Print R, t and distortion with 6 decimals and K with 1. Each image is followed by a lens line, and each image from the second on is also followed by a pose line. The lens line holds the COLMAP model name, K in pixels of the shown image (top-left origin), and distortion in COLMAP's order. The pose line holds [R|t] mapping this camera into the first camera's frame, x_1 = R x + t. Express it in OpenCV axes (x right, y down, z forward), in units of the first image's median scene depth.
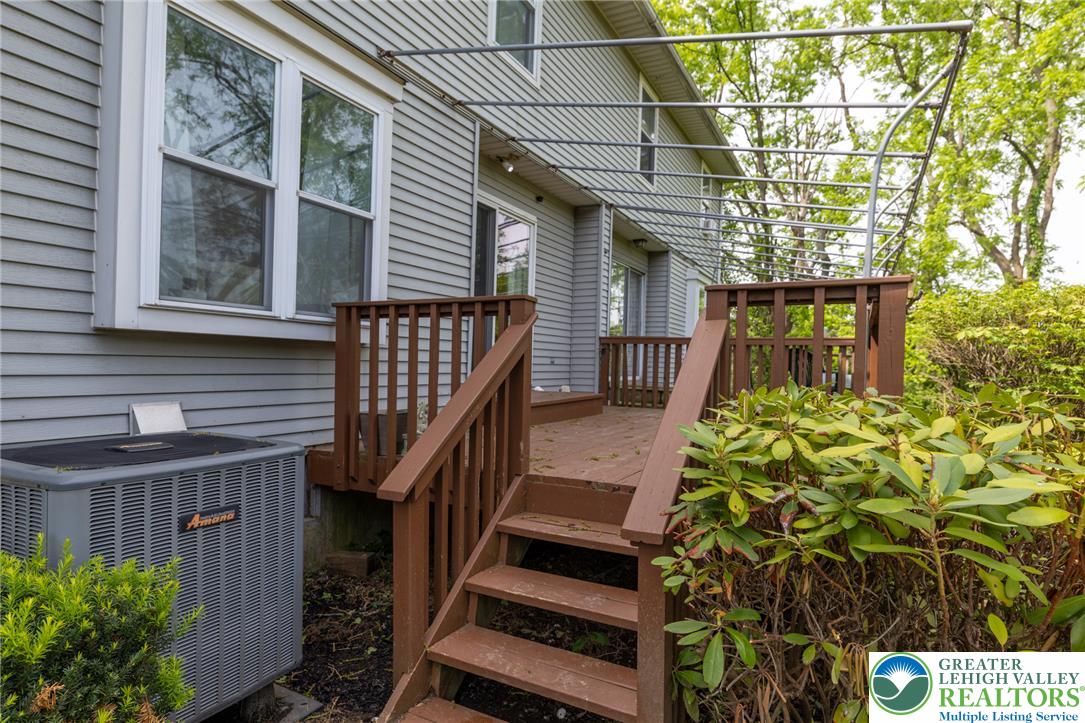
lens RADIAL K [[583.6, 0, 534.4], [0, 583.6, 363.6], [0, 0, 1]] dist [-0.010124, -0.000376]
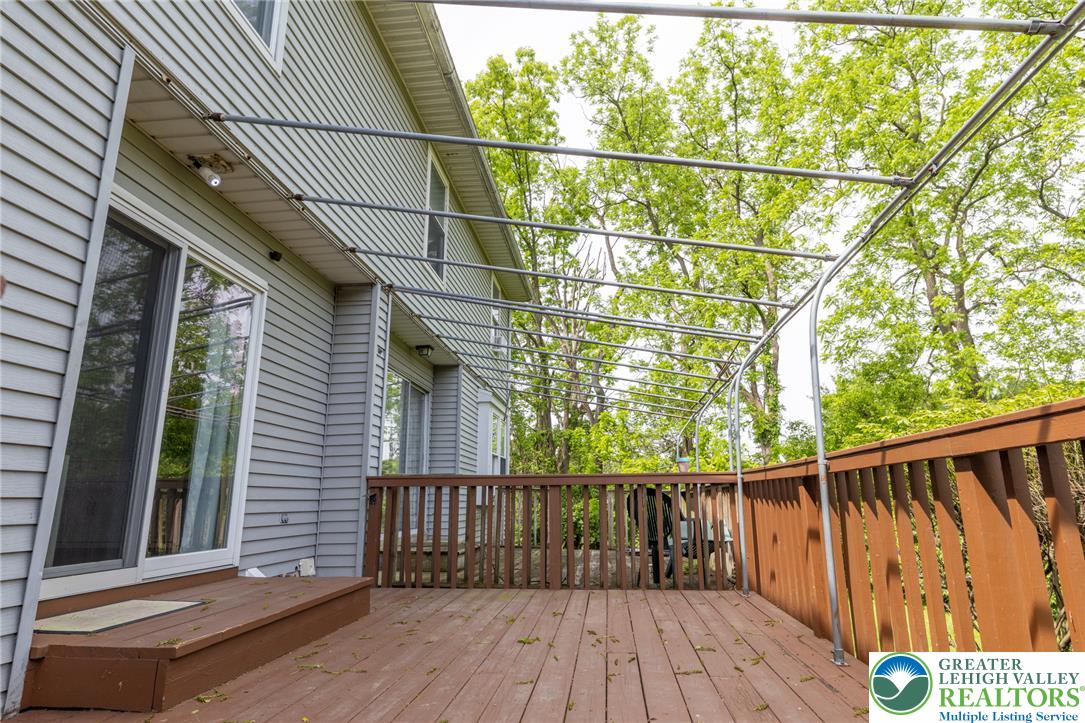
lens RADIAL K [[583.6, 0, 532.3], [0, 583.6, 367.9], [0, 0, 1]] dist [-0.010124, -0.000376]
pose [[0.927123, 0.050775, 0.371301, 0.032091], [0.032388, 0.976216, -0.214368, -0.017375], [-0.373355, 0.210771, 0.903428, 0.291471]]
